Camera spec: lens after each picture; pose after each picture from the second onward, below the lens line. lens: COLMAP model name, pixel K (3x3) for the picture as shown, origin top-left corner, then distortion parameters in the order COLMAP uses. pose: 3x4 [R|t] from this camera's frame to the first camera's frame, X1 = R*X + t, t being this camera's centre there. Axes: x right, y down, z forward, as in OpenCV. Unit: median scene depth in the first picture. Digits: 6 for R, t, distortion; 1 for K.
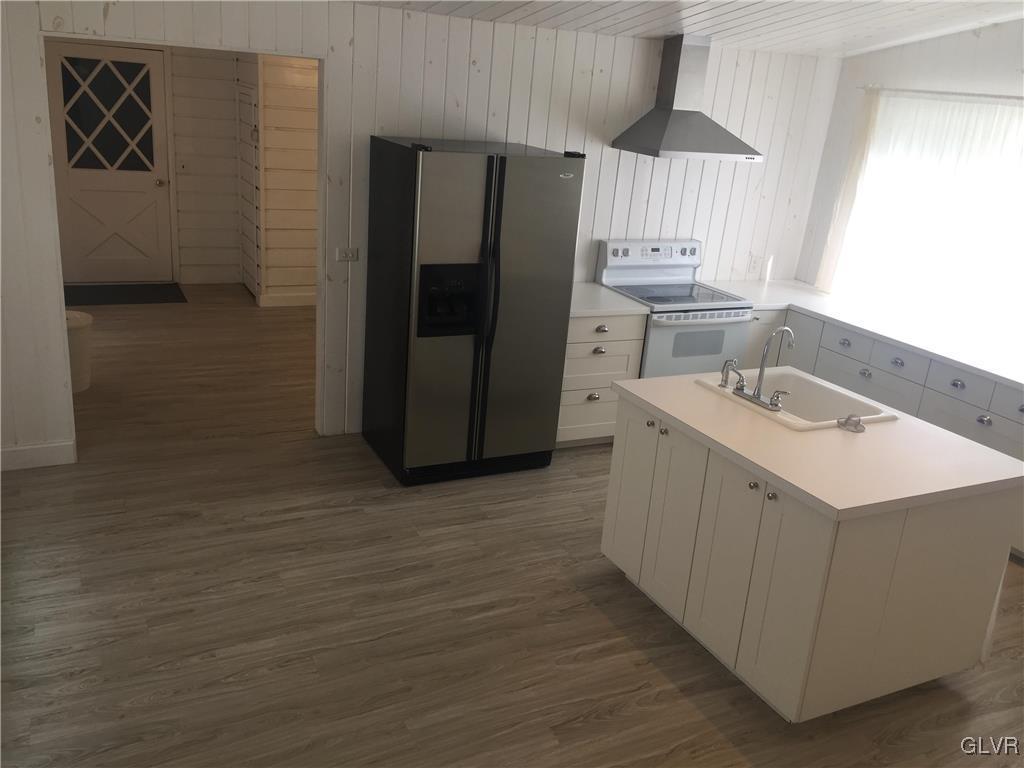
lens RADIAL K [[866.8, 0, 519.3], [0, 866.8, 380.1], [0, 0, 1]] dist [0.080754, -0.101130]
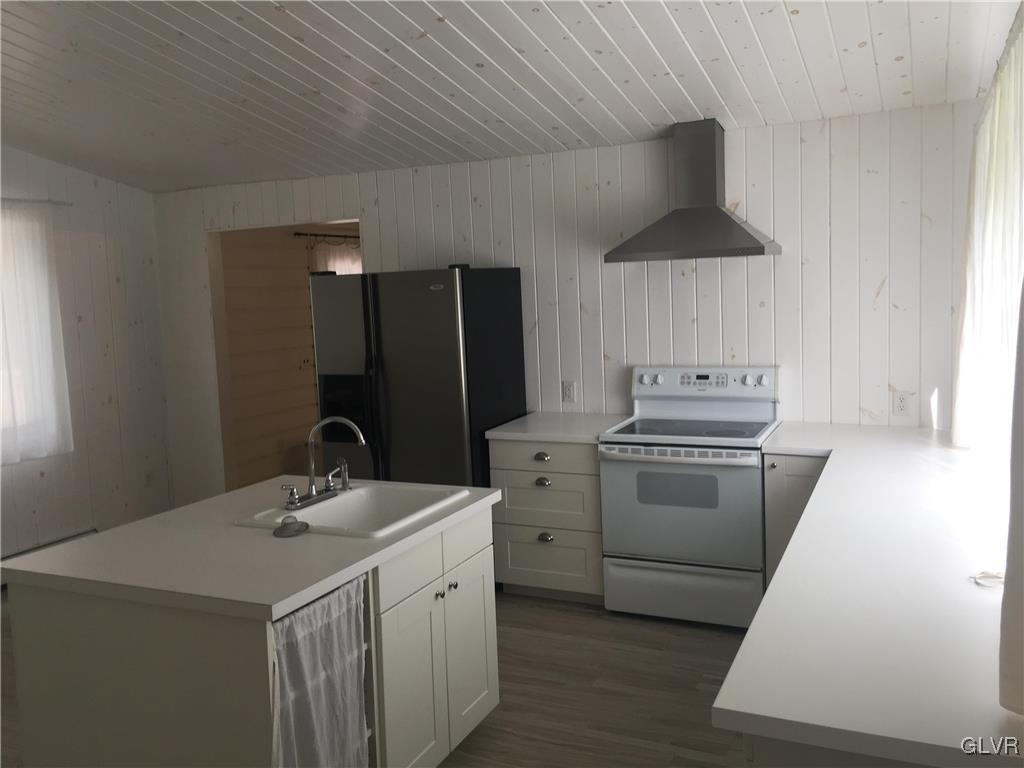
lens RADIAL K [[866.8, 0, 519.3], [0, 866.8, 380.1], [0, 0, 1]] dist [0.080754, -0.101130]
pose [[0.625357, -0.022474, -0.780015, 0.708975], [-0.159197, 0.974888, -0.155720, 0.005542], [0.763928, 0.221557, 0.606075, 0.399481]]
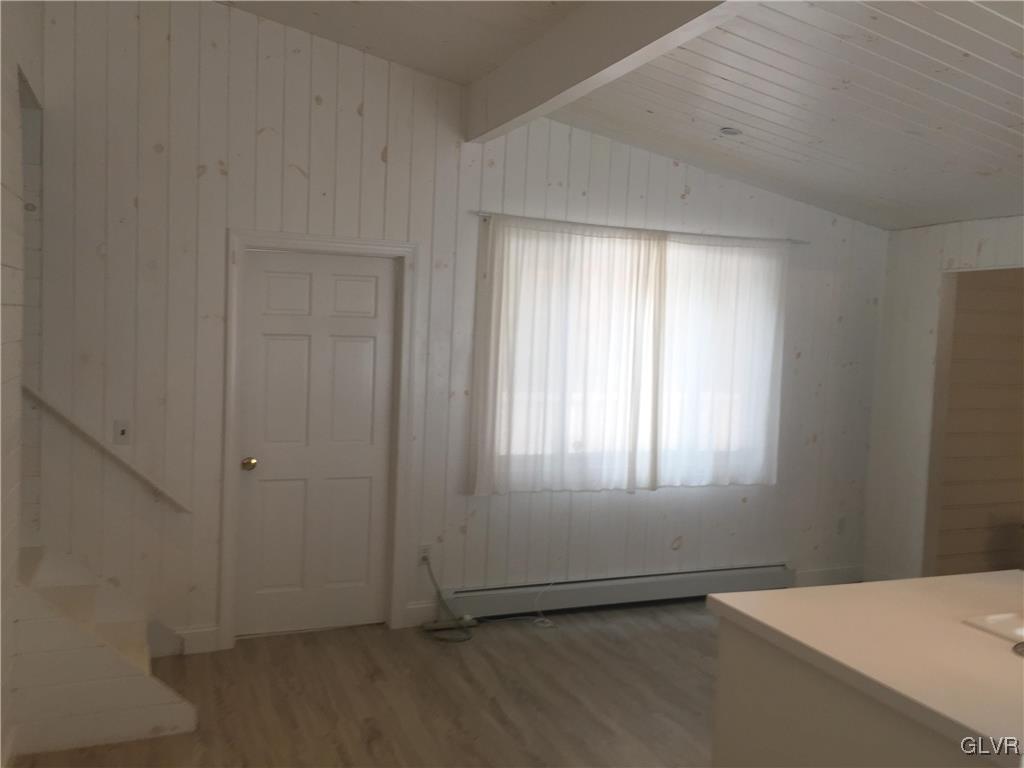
lens RADIAL K [[866.8, 0, 519.3], [0, 866.8, 380.1], [0, 0, 1]] dist [0.080754, -0.101130]
pose [[-0.059417, -0.017718, -0.998076, 0.637799], [-0.355297, 0.934742, 0.004557, -0.002297], [0.932863, 0.354885, -0.061835, 0.379716]]
